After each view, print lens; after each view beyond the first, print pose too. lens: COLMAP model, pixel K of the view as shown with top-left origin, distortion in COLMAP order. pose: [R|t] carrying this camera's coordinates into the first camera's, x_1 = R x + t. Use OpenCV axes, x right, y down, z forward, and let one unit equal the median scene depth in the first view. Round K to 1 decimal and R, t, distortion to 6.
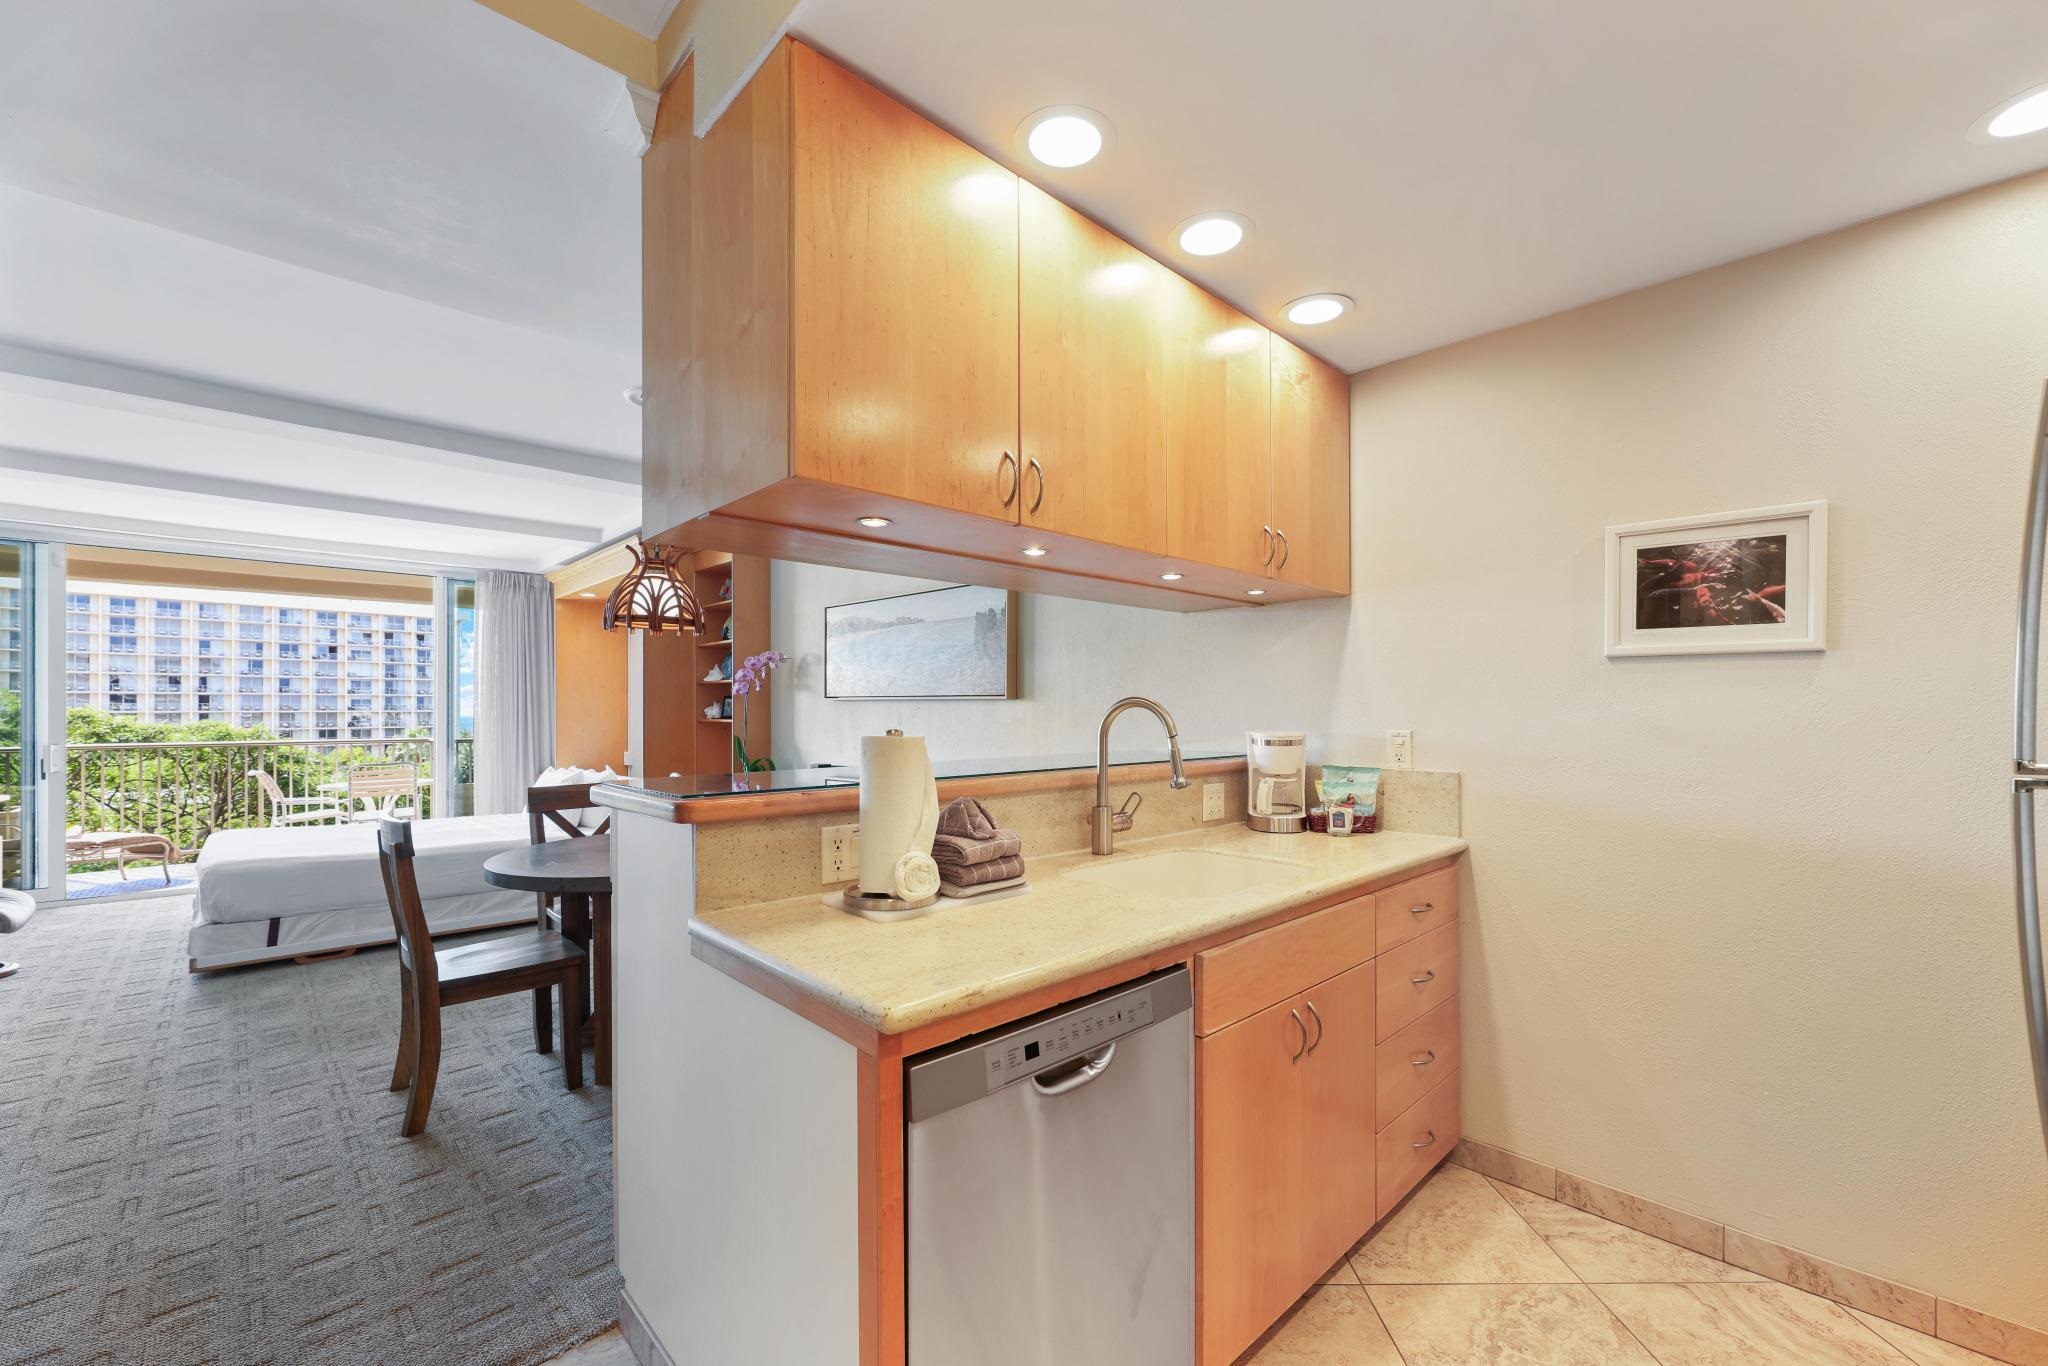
lens RADIAL K [[824.5, 0, 1022.0], [0, 824.5, 710.3], [0, 0, 1]] dist [-0.006697, -0.000605]
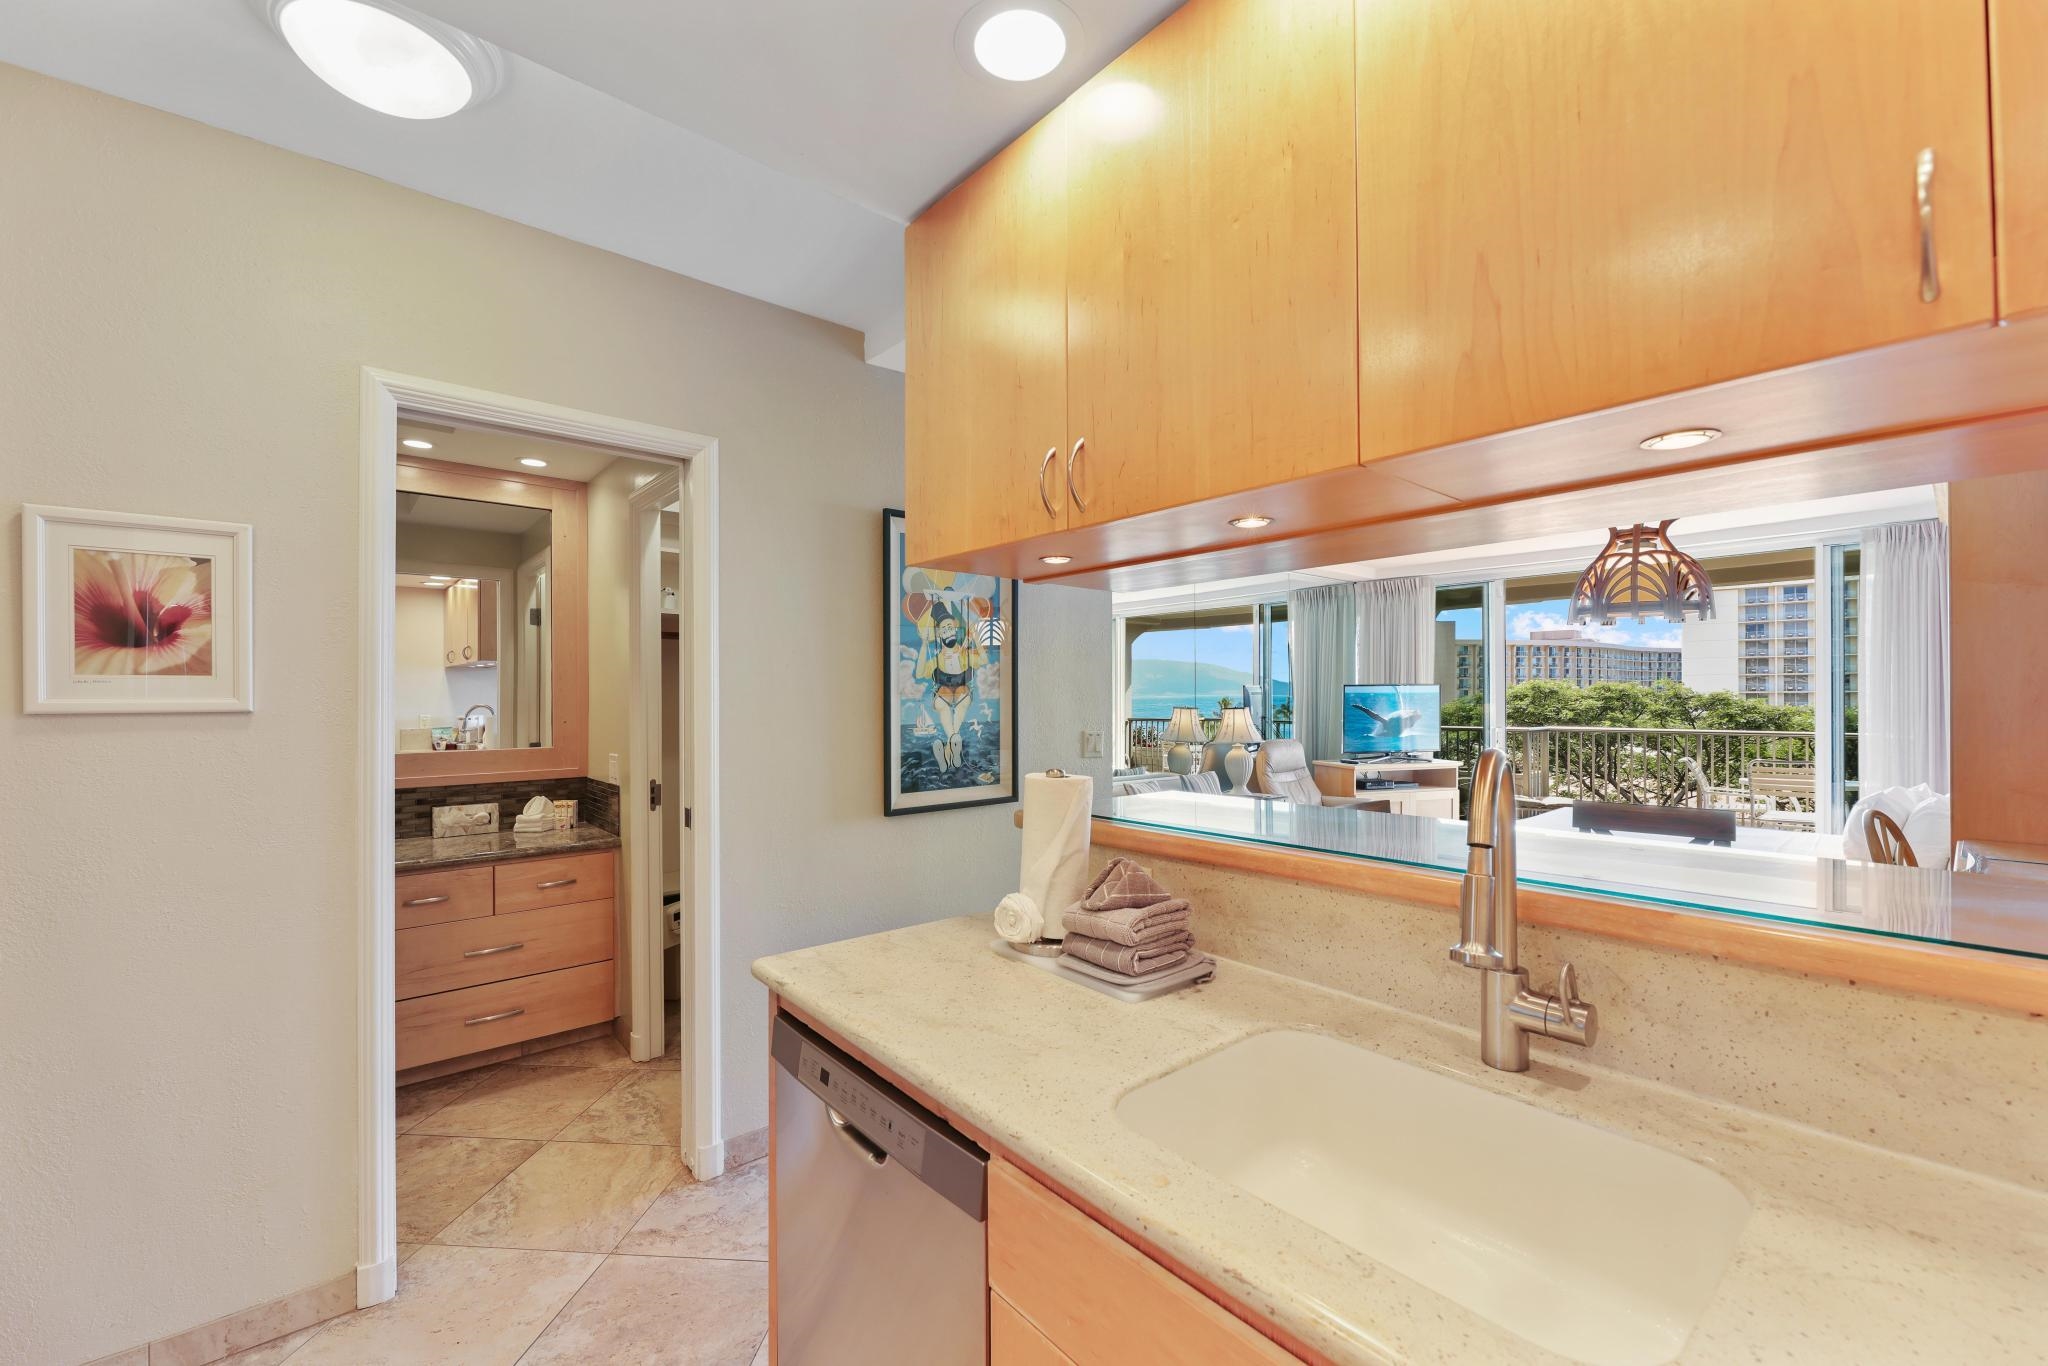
lens RADIAL K [[824.5, 0, 1022.0], [0, 824.5, 710.3], [0, 0, 1]] dist [-0.006697, -0.000605]
pose [[-0.058412, 0.017486, -0.998139, 0.622723], [0.007390, 0.999827, 0.017083, -0.047792], [0.998265, -0.006379, -0.058531, 0.775940]]
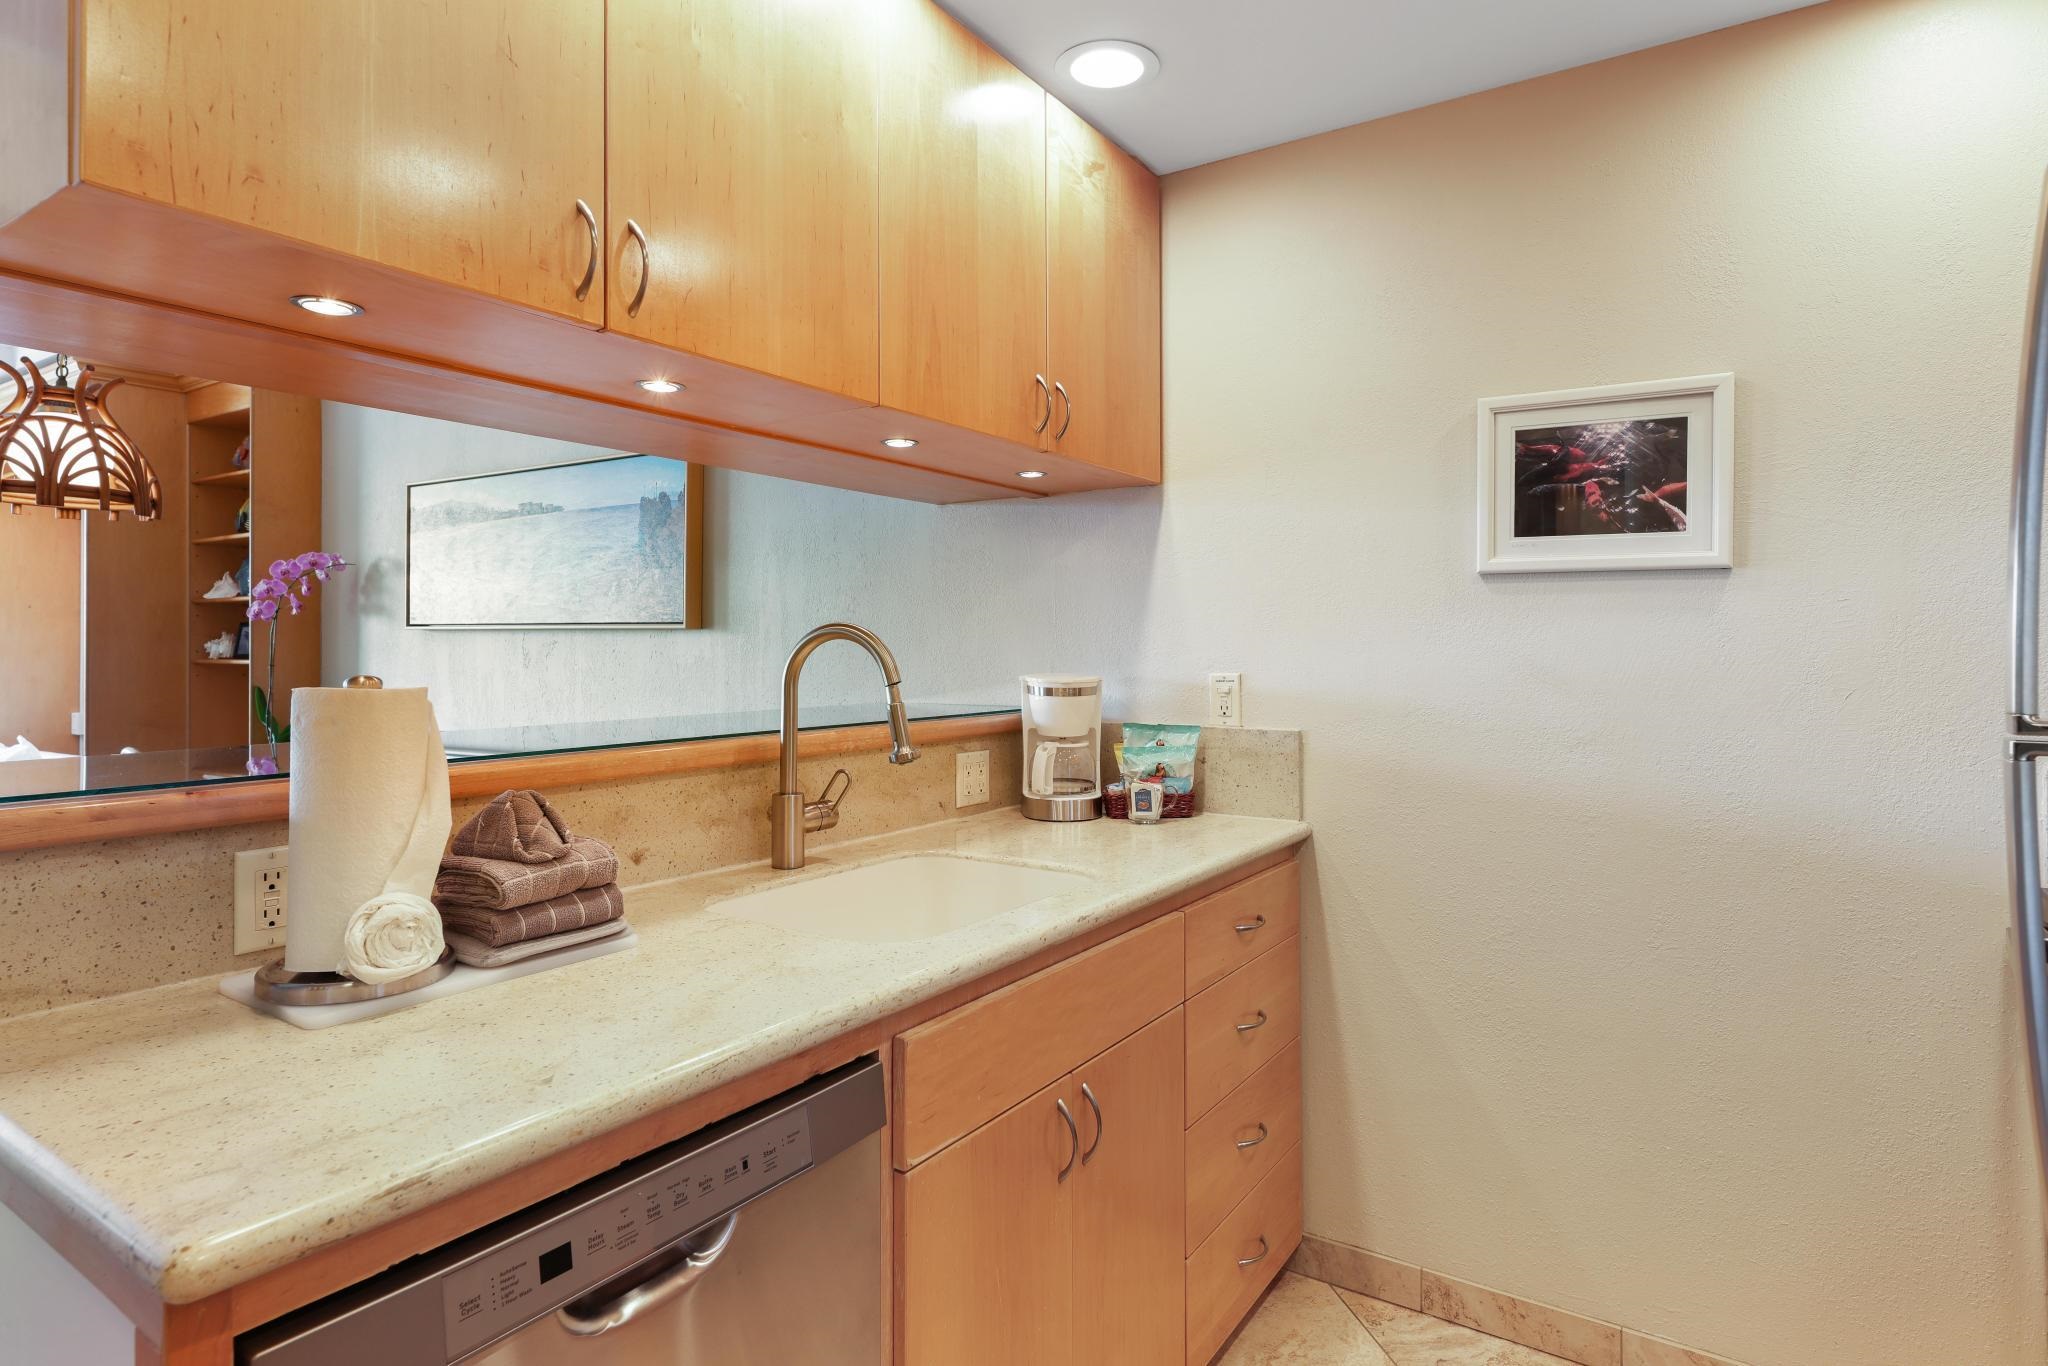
lens RADIAL K [[1098.3, 0, 1028.5], [0, 1098.3, 639.6], [0, 0, 1]] dist [0.000106, 0.000318]
pose [[0.973749, 0.002854, 0.227607, 0.088460], [-0.001261, 0.999974, -0.007144, 0.002501], [-0.227621, 0.006670, 0.973727, 0.125942]]
